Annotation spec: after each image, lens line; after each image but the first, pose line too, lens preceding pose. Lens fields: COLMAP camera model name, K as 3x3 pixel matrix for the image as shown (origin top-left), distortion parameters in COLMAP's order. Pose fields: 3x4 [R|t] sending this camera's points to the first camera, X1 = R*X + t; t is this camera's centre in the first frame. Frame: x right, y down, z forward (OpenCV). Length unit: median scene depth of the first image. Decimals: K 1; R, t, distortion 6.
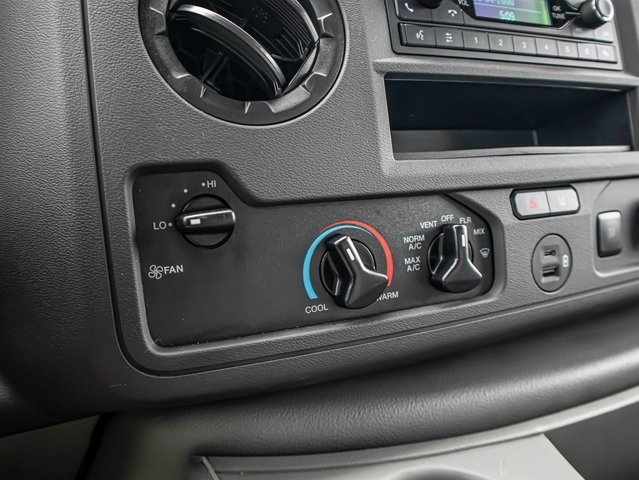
lens RADIAL K [[499.8, 0, 307.2], [0, 499.8, 250.4], [0, 0, 1]] dist [-0.084805, 0.006071]
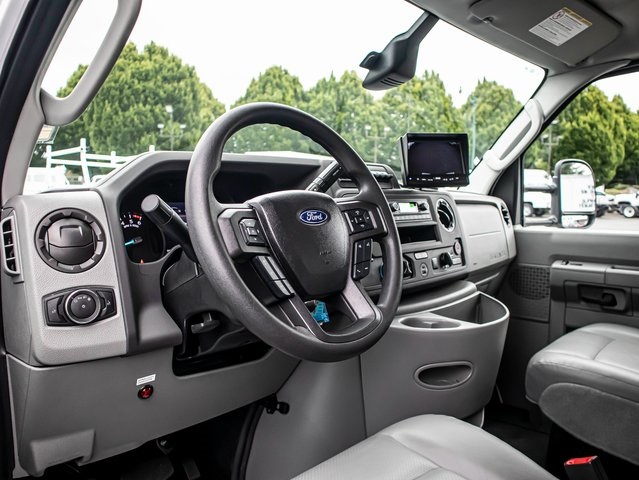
lens RADIAL K [[498.5, 0, 319.5], [0, 498.5, 240.0], [0, 0, 1]] dist [-0.123842, 0.077422]
pose [[0.929960, -0.038781, 0.365610, -2.046840], [0.109798, 0.978337, -0.175505, 0.462912], [-0.350883, 0.203356, 0.914072, -2.847650]]
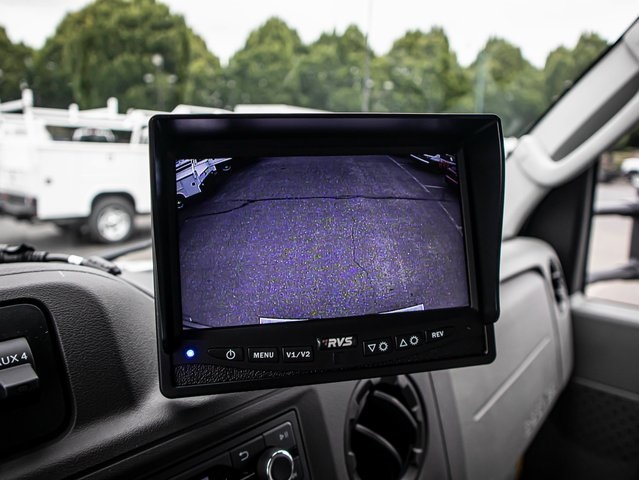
lens RADIAL K [[498.5, 0, 319.5], [0, 498.5, 240.0], [0, 0, 1]] dist [-0.123842, 0.077422]
pose [[0.930507, -0.049872, 0.362864, 0.481522], [0.088528, 0.991937, -0.090684, -0.991808], [-0.355416, 0.116505, 0.927419, 0.180219]]
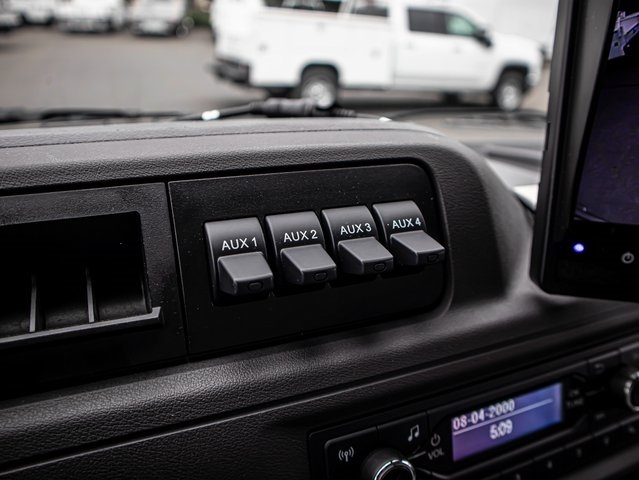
lens RADIAL K [[498.5, 0, 319.5], [0, 498.5, 240.0], [0, 0, 1]] dist [-0.123842, 0.077422]
pose [[0.998478, 0.055085, 0.002828, 0.144058], [-0.054959, 0.989249, 0.135523, -0.981582], [0.004668, -0.135472, 0.990770, 0.376524]]
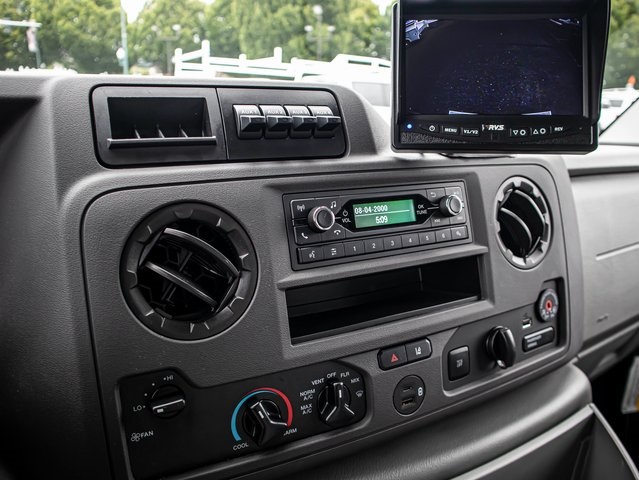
lens RADIAL K [[498.5, 0, 319.5], [0, 498.5, 240.0], [0, 0, 1]] dist [-0.123842, 0.077422]
pose [[0.997291, -0.005541, 0.073354, 0.144807], [0.006434, 0.999908, -0.011944, -0.471585], [-0.073281, 0.012384, 0.997234, -0.500905]]
